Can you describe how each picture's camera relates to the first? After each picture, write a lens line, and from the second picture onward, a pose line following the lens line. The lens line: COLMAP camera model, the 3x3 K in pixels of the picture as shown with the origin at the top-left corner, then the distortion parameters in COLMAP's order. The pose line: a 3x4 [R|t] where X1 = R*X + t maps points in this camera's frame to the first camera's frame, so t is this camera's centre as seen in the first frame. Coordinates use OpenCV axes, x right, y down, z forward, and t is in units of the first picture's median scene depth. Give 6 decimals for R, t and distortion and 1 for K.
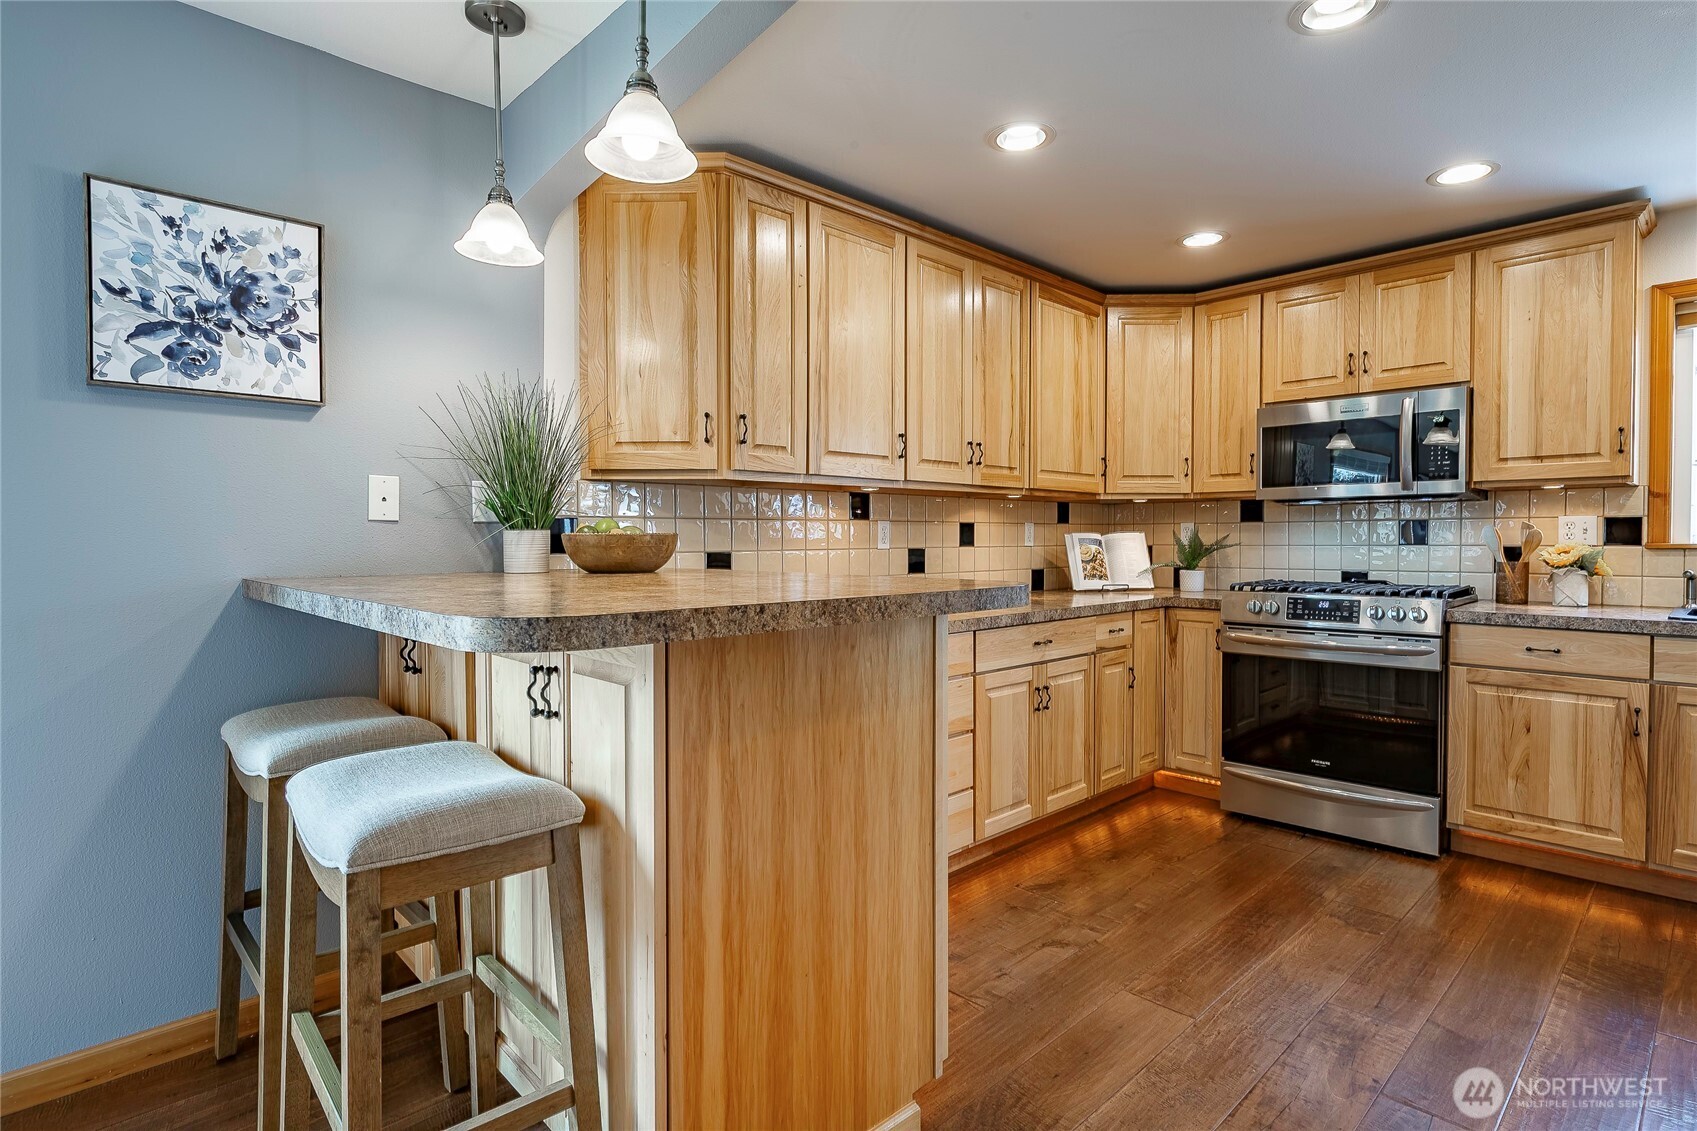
lens RADIAL K [[854.2, 0, 851.0], [0, 854.2, 560.6], [0, 0, 1]] dist [-0.002058, -0.000841]
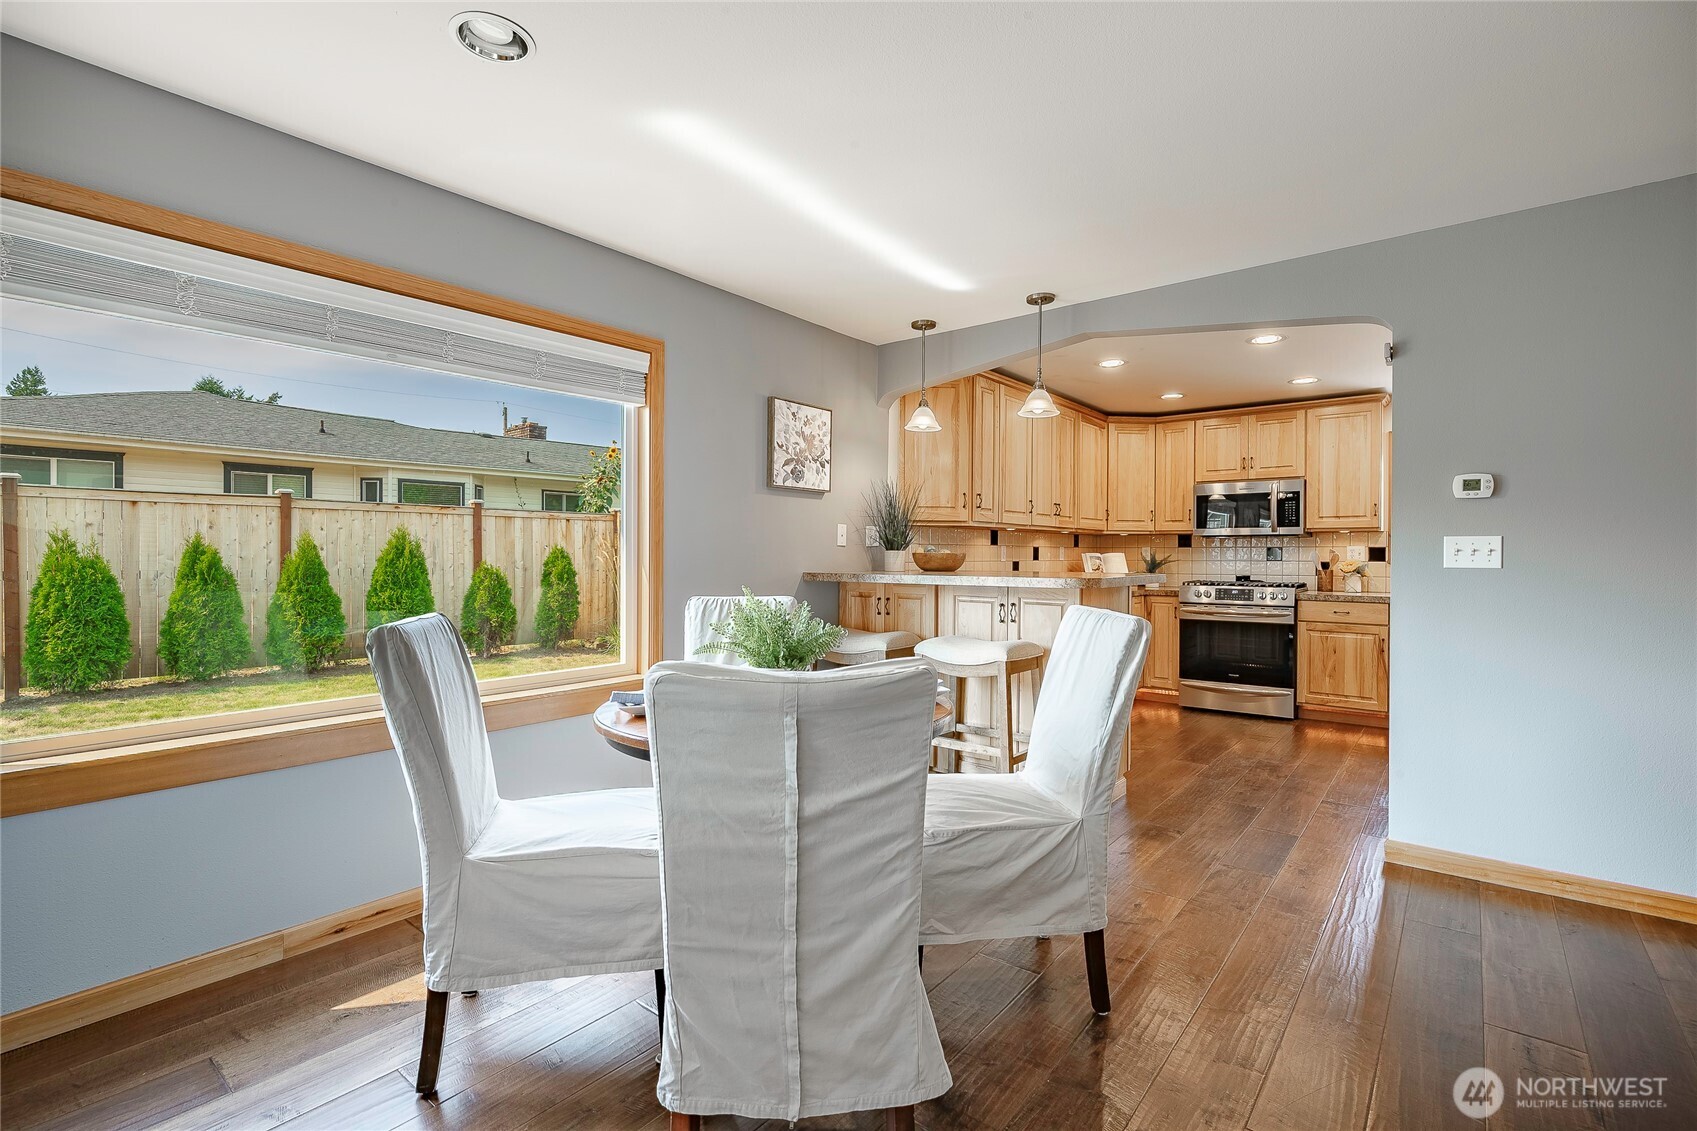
lens RADIAL K [[768.6, 0, 848.5], [0, 768.6, 565.5], [0, 0, 1]] dist [-0.004122, -0.000821]
pose [[0.992019, 0.004088, 0.126019, -0.532980], [-0.002490, 0.999914, -0.012839, 0.017512], [-0.126061, 0.012423, 0.991945, -0.608253]]
